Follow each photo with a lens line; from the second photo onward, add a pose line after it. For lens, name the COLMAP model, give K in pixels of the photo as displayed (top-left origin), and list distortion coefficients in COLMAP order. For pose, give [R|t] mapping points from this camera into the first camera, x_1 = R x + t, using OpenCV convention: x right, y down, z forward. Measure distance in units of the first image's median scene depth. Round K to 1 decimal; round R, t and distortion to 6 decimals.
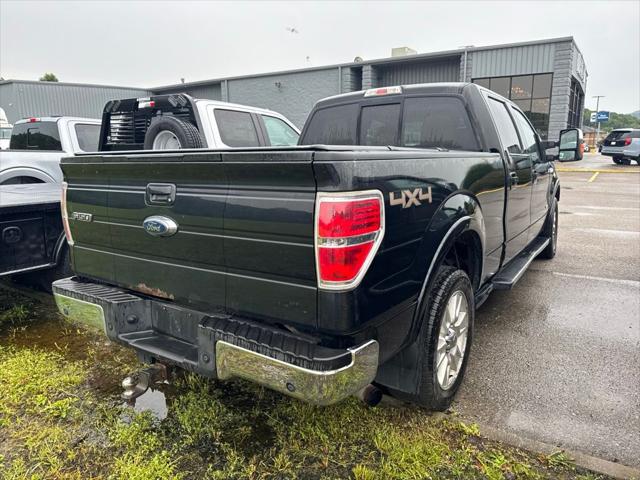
lens RADIAL K [[442.8, 0, 317.5], [0, 442.8, 247.3], [0, 0, 1]] dist [0.046503, -0.057021]
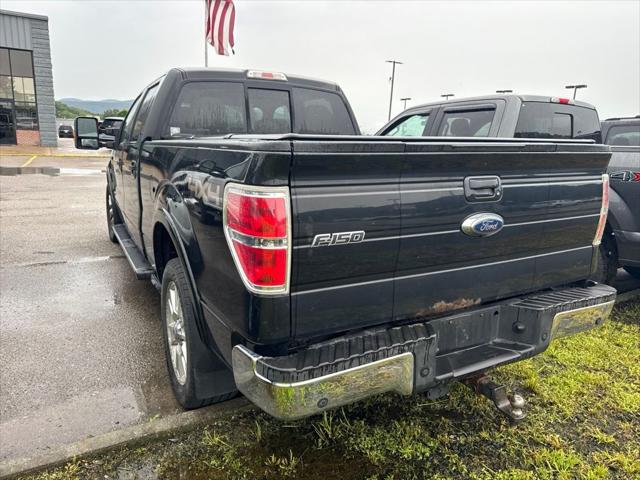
lens RADIAL K [[460.1, 0, 300.4], [0, 460.1, 239.6], [0, 0, 1]] dist [0.009803, 0.001495]
pose [[0.477521, -0.166154, 0.862767, -1.131035], [0.157211, 0.982267, 0.102155, -0.144379], [-0.864441, 0.086855, 0.495175, 0.736682]]
